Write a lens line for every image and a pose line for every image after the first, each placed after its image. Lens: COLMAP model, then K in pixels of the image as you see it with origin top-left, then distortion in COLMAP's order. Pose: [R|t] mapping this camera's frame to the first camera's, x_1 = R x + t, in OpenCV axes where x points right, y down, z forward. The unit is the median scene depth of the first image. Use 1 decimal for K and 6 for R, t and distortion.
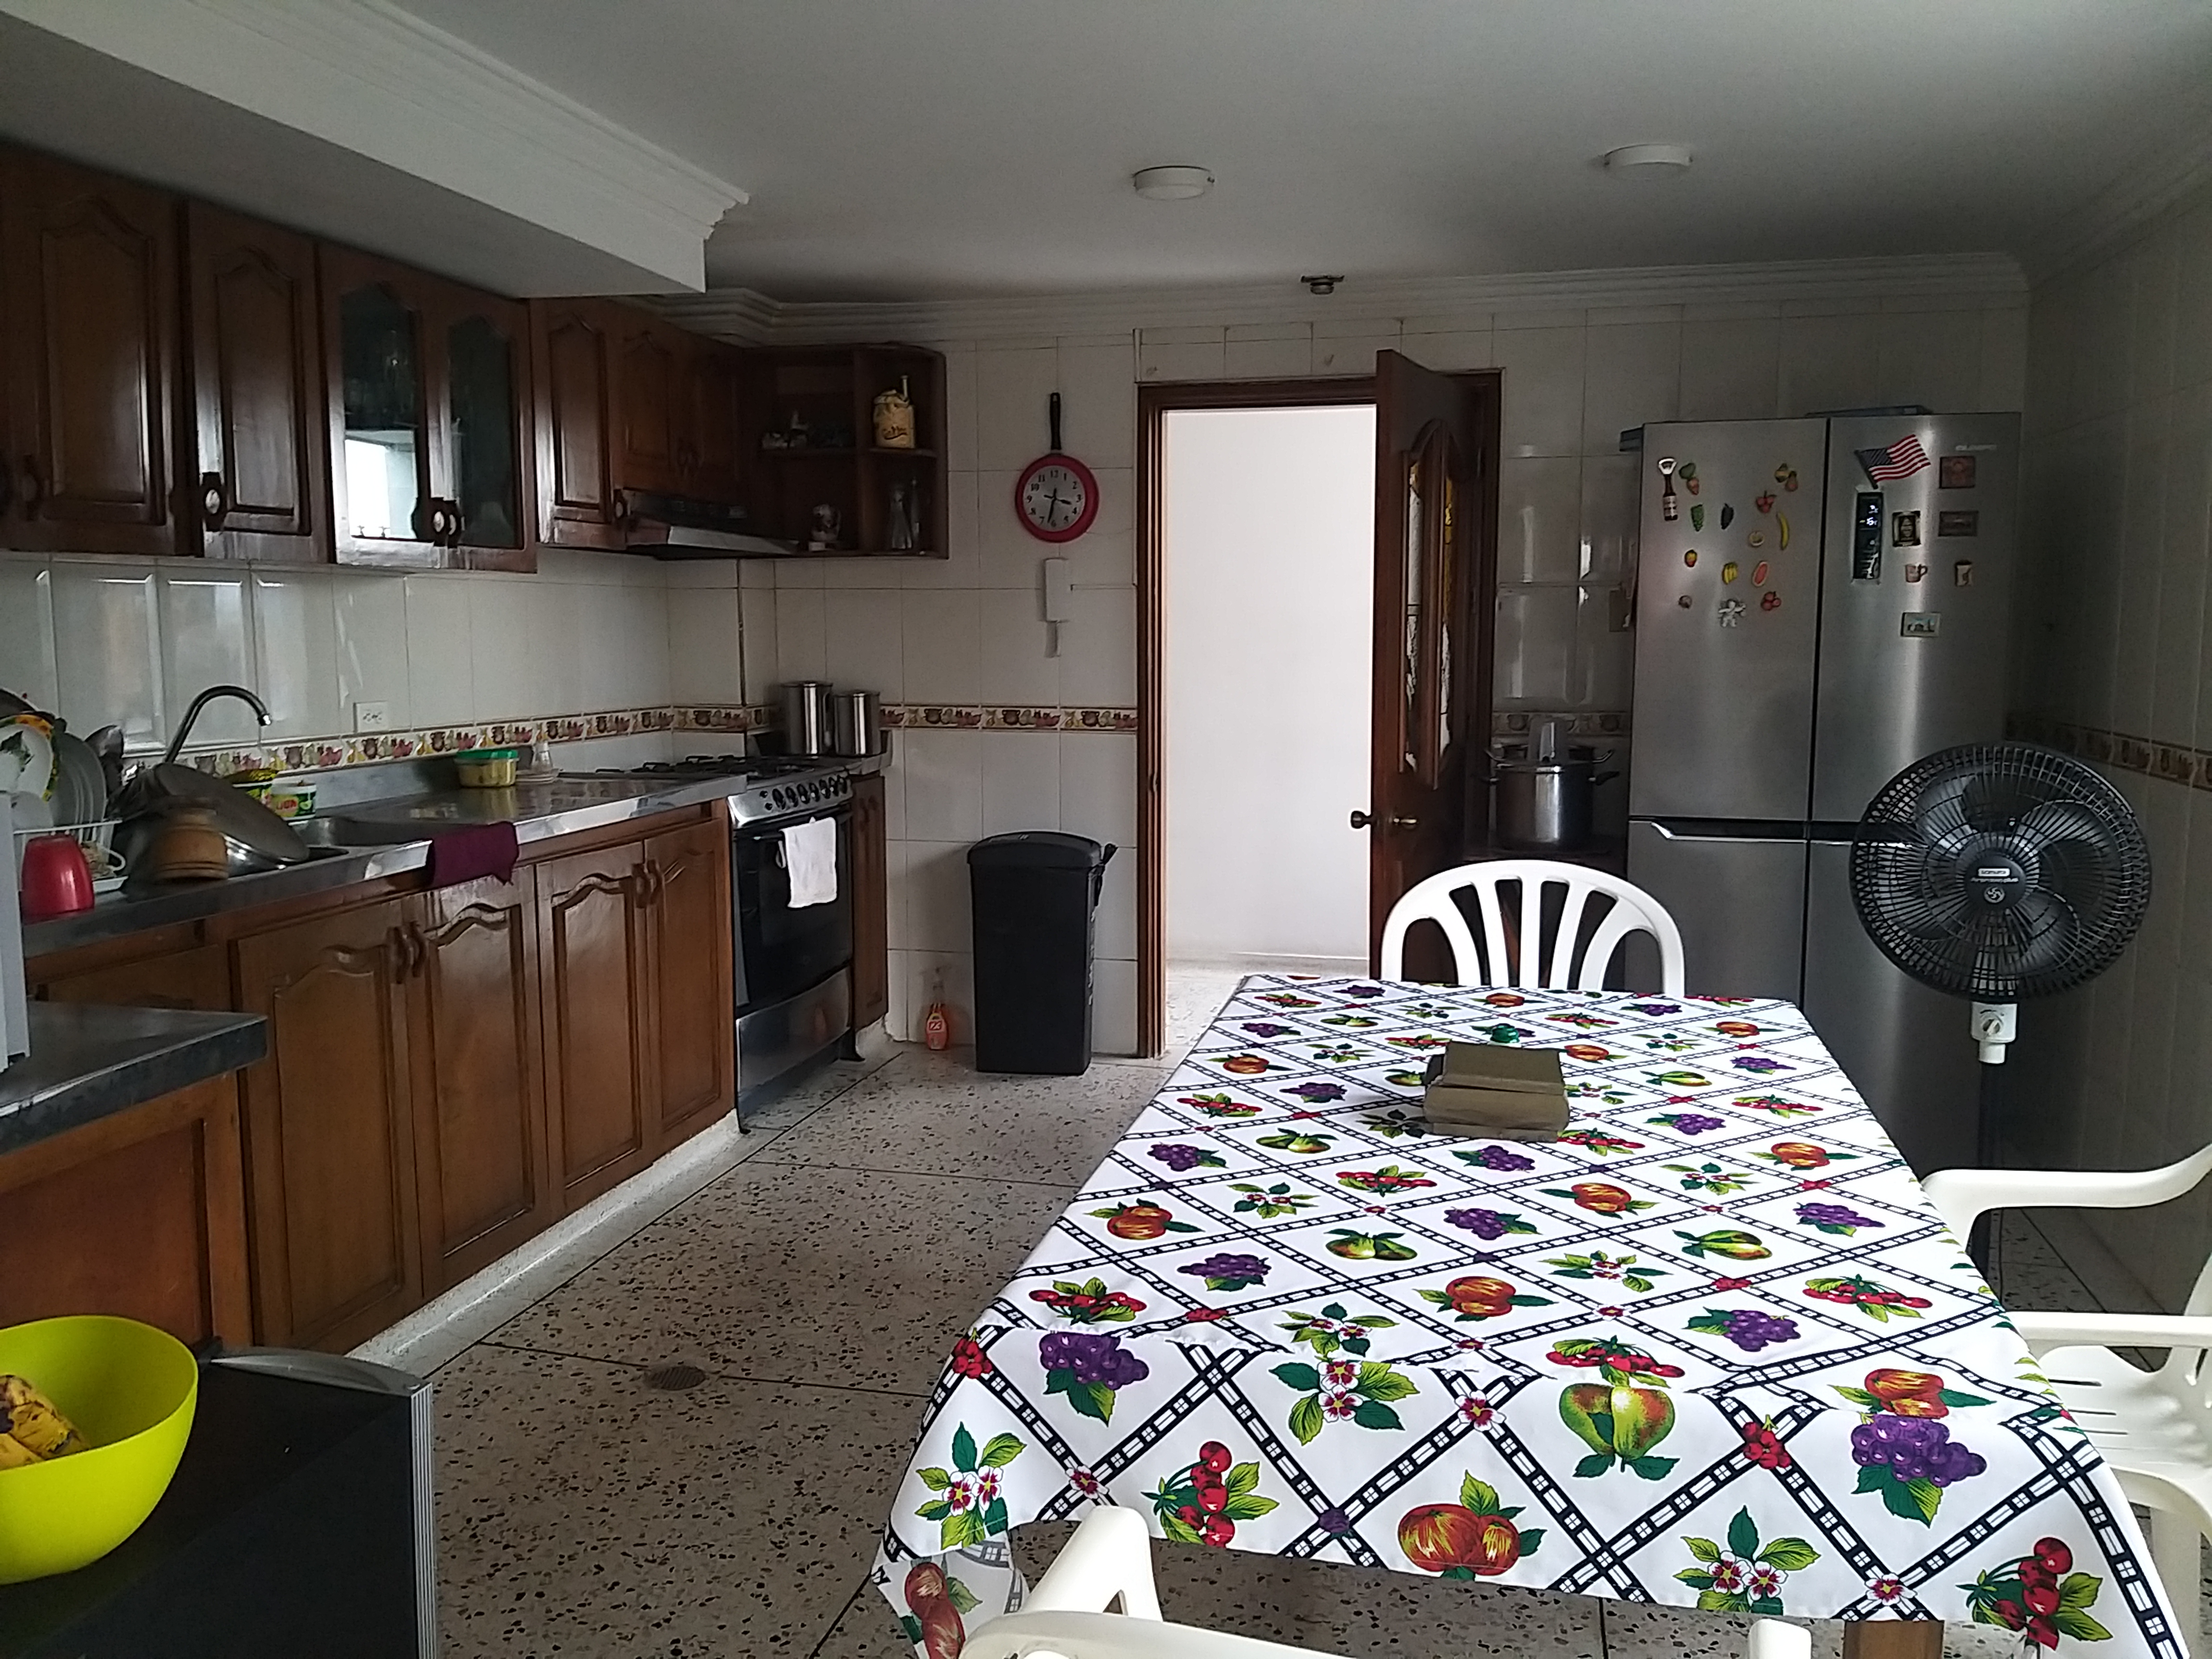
lens RADIAL K [[1736.2, 0, 1106.0], [0, 1736.2, 829.5], [0, 0, 1]] dist [0.115544, -0.161925]
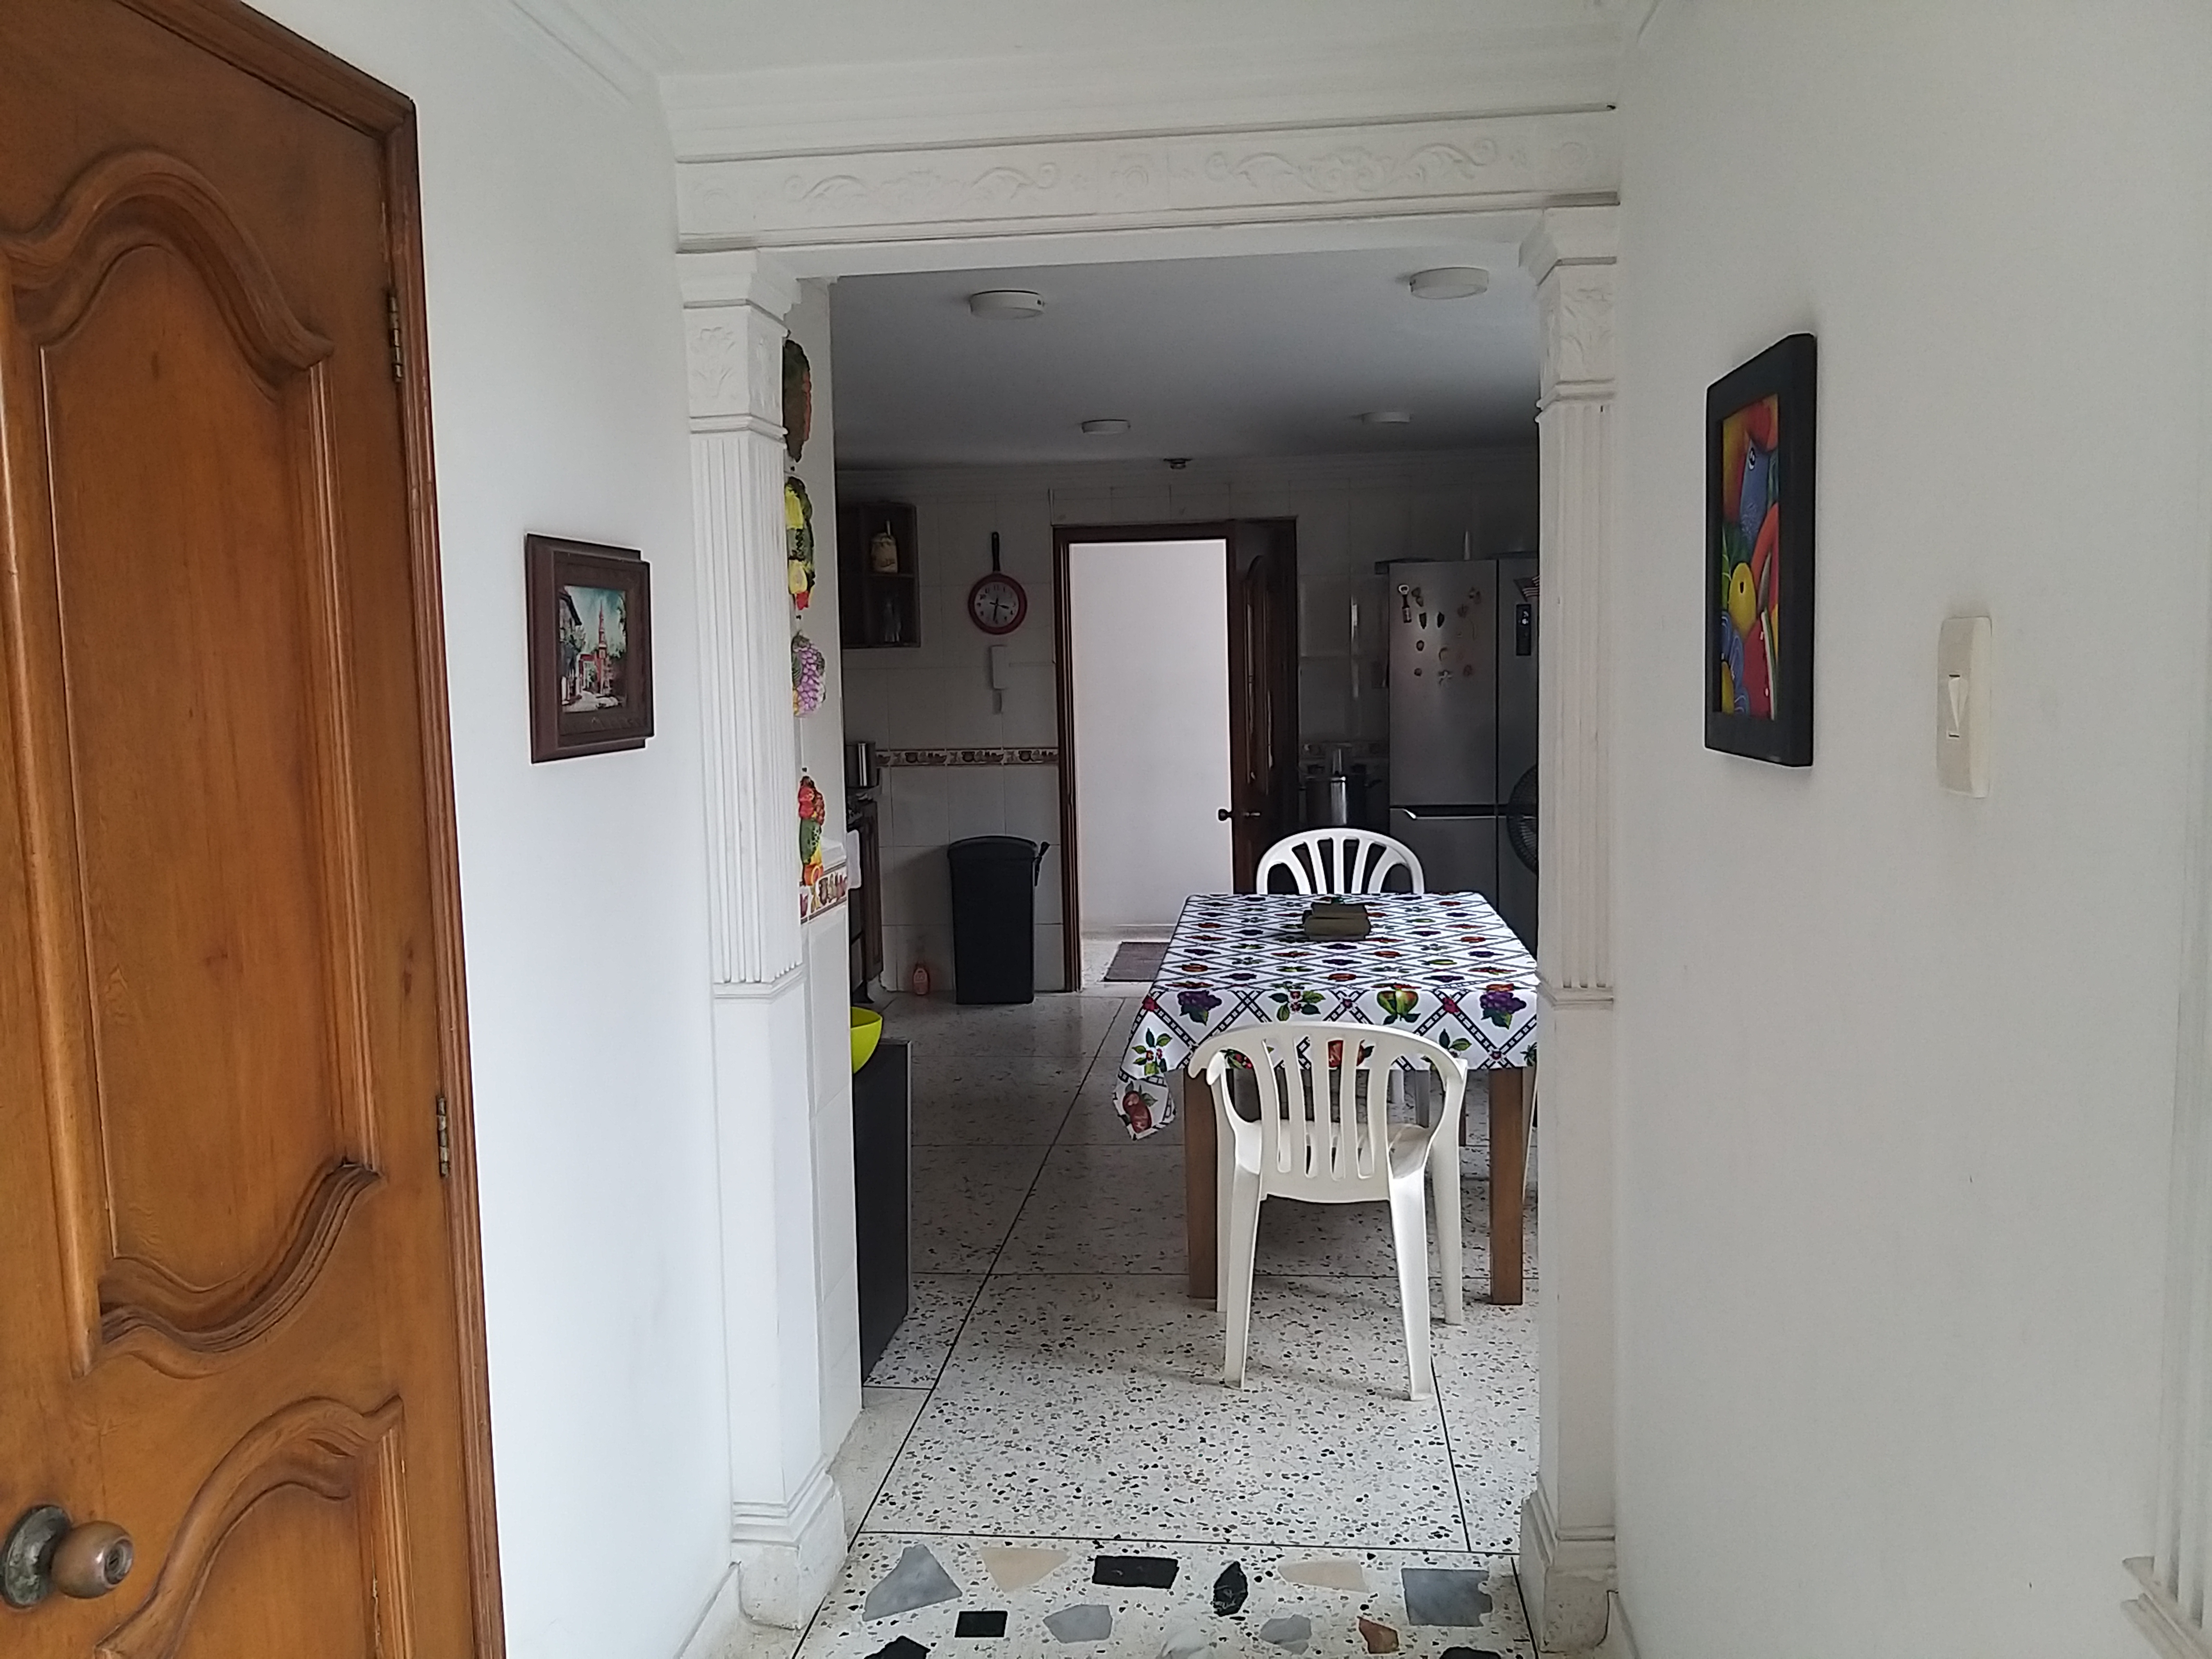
lens RADIAL K [[1758.2, 0, 1106.0], [0, 1758.2, 829.5], [0, 0, 1]] dist [0.289650, 0.000089]
pose [[0.990395, -0.036217, 0.133437, -0.219736], [0.039187, 0.999038, -0.019695, 0.044711], [-0.132595, 0.024734, 0.990862, -0.713219]]
